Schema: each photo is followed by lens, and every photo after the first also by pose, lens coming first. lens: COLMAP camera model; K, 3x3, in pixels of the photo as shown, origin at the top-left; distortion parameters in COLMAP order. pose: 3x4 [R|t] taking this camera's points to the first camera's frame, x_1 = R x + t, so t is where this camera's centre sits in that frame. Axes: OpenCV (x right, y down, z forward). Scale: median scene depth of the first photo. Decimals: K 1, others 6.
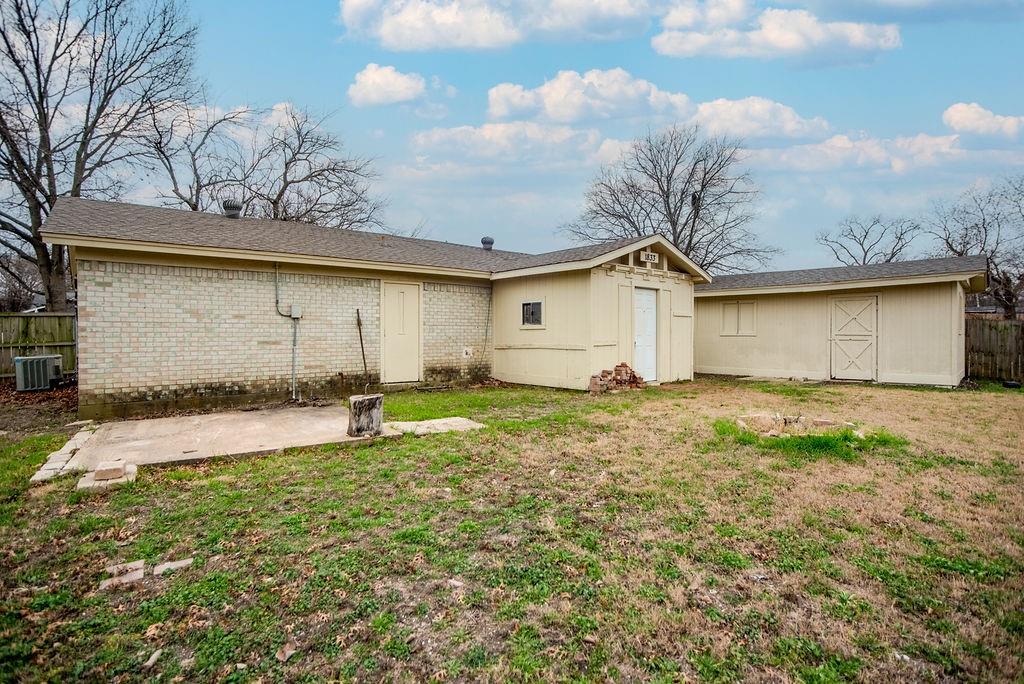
lens RADIAL K [[451.1, 0, 509.6], [0, 451.1, 341.7], [0, 0, 1]] dist [-0.049524, 0.016561]
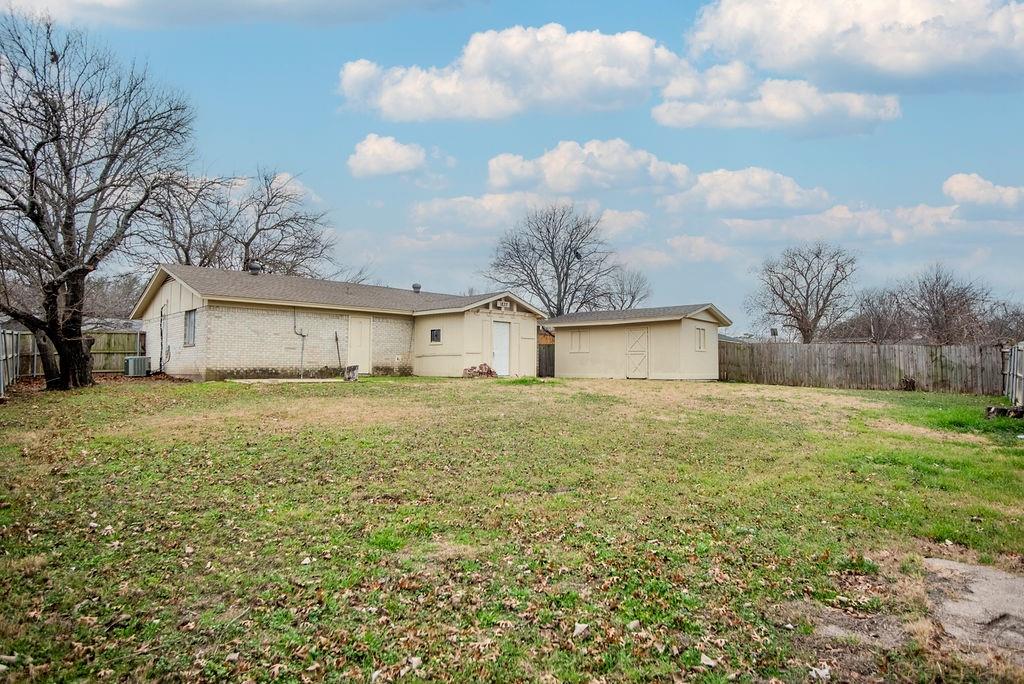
lens RADIAL K [[479.6, 0, 495.7], [0, 479.6, 337.9], [0, 0, 1]] dist [-0.052446, 0.017802]
pose [[0.996620, 0.011132, 0.081396, 0.127779], [-0.005346, 0.997465, -0.070953, 0.075786], [-0.081980, 0.070278, 0.994153, -0.844828]]
